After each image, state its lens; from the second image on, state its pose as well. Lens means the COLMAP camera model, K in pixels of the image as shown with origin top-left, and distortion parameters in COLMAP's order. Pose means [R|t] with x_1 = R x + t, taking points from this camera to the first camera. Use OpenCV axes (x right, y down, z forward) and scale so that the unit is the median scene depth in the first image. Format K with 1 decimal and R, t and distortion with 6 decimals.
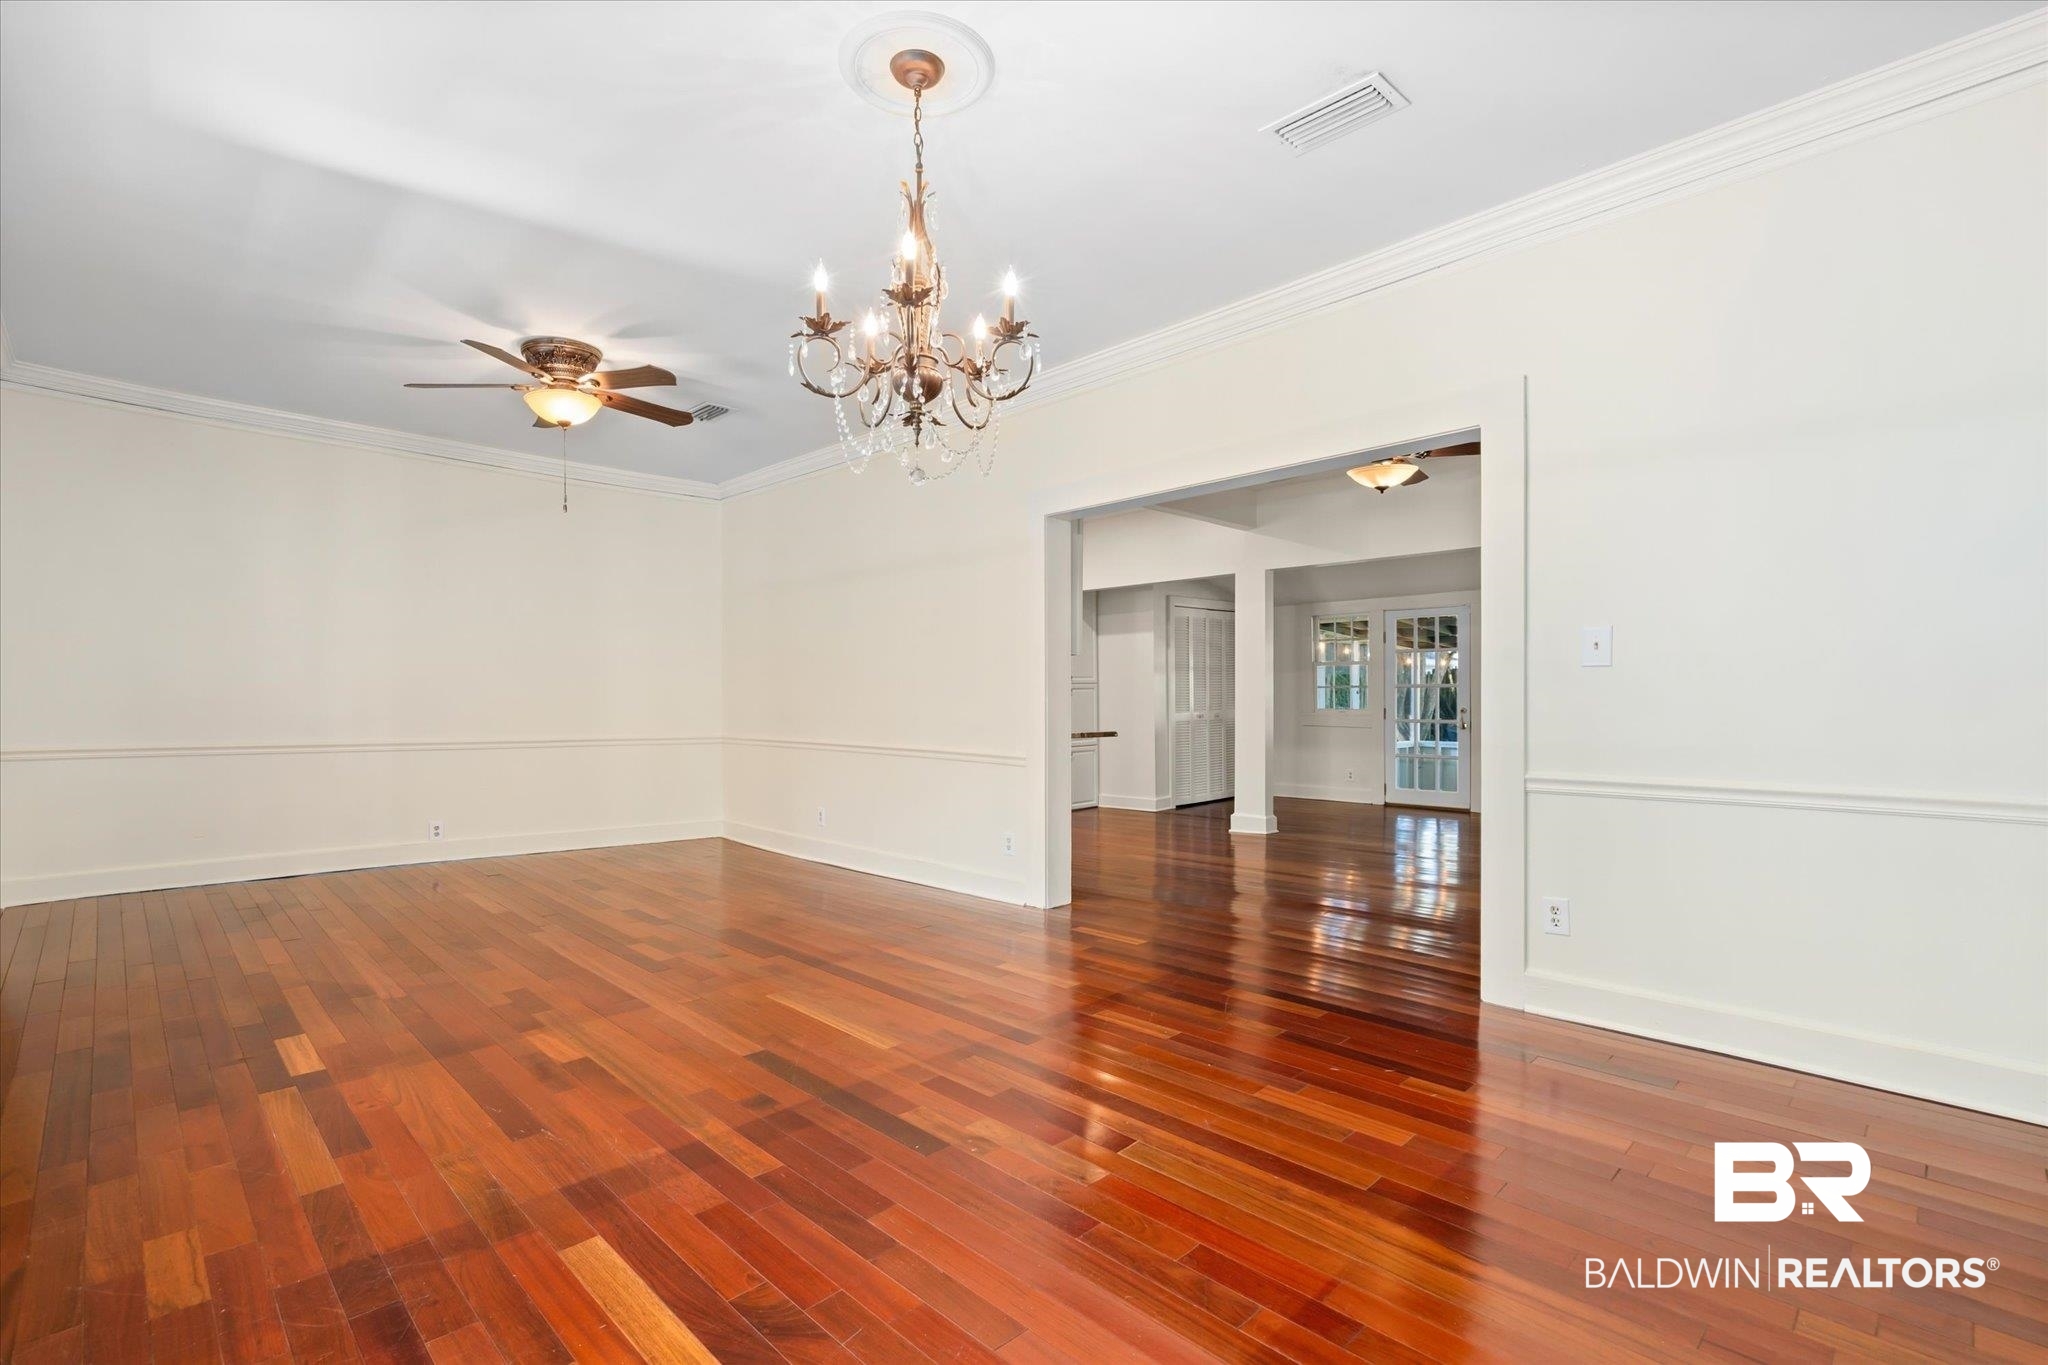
lens RADIAL K [[929.5, 0, 1033.8], [0, 929.5, 691.8], [0, 0, 1]] dist [-0.002600, 0.000011]
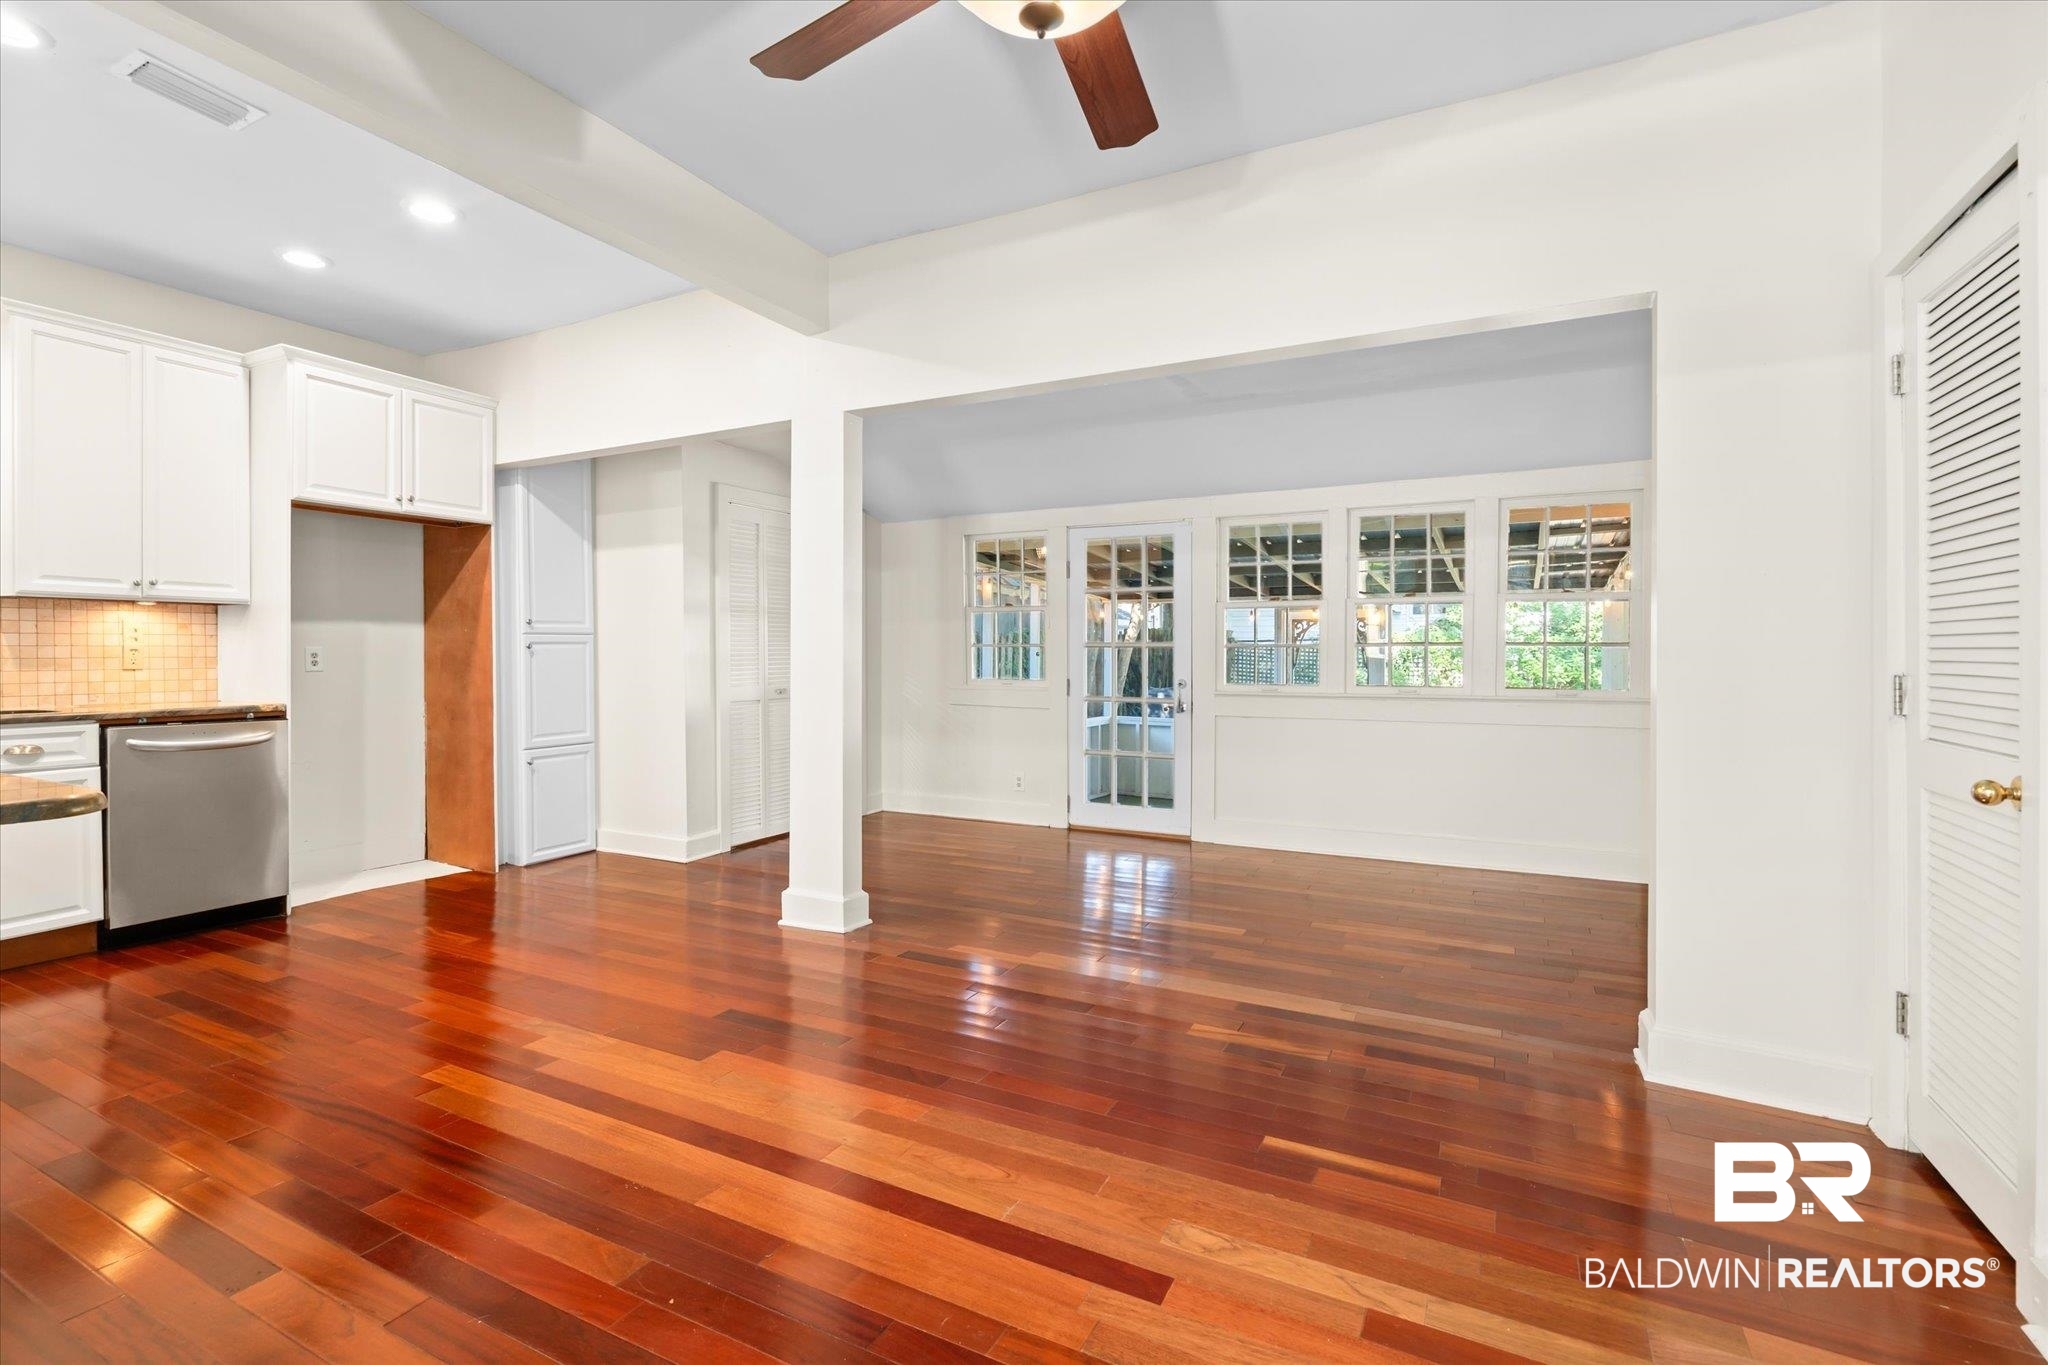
lens RADIAL K [[926.4, 0, 1021.2], [0, 926.4, 675.6], [0, 0, 1]] dist [-0.000966, 0.001298]
pose [[0.955406, 0.002236, 0.295287, 0.185921], [-0.010574, 0.999589, 0.026645, -0.001877], [-0.295106, -0.028580, 0.955037, 0.471788]]
